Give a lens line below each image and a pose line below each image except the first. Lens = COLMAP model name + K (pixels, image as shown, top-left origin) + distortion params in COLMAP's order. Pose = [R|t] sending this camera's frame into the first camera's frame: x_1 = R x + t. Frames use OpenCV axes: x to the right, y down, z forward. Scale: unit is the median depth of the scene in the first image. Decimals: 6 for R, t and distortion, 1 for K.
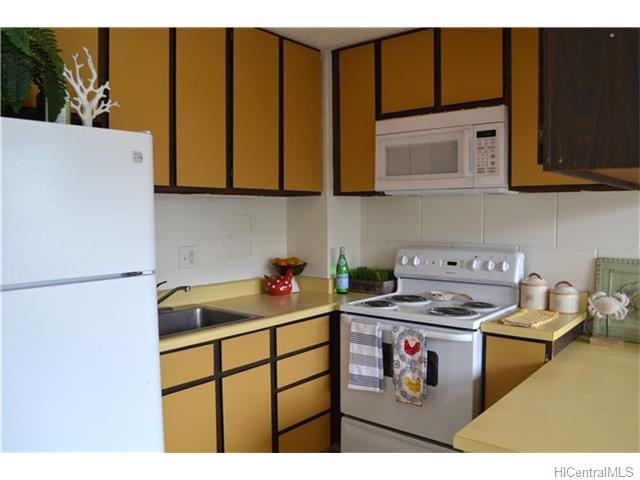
lens RADIAL K [[512.7, 0, 318.5], [0, 512.7, 239.3], [0, 0, 1]] dist [-0.078472, 0.003701]
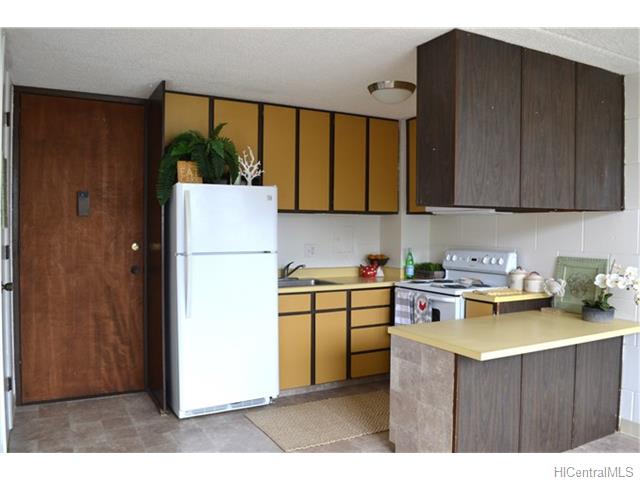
lens RADIAL K [[512.7, 0, 320.2], [0, 512.7, 237.9], [0, 0, 1]] dist [-0.078472, 0.003701]
pose [[0.932076, 0.017798, -0.361826, 0.431060], [-0.028690, 0.999282, -0.024751, 0.037671], [0.361126, 0.033451, 0.931917, -0.642445]]
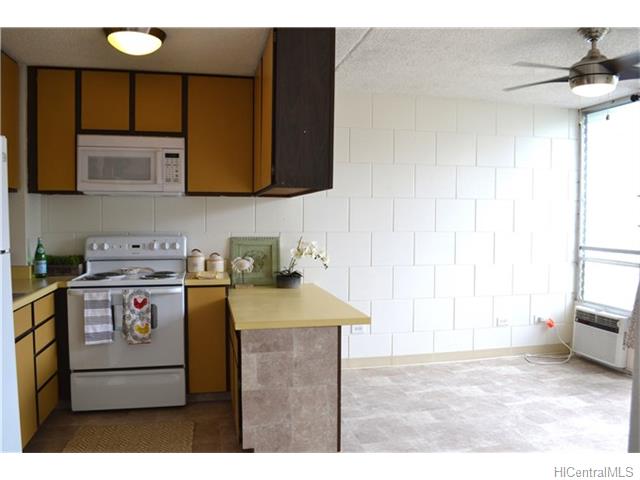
lens RADIAL K [[512.7, 0, 319.6], [0, 512.7, 242.5], [0, 0, 1]] dist [-0.078472, 0.003701]
pose [[0.606531, -0.033004, 0.794375, -0.580754], [0.032285, 0.999336, 0.016869, 0.034016], [-0.794404, 0.015414, 0.607194, -0.234984]]
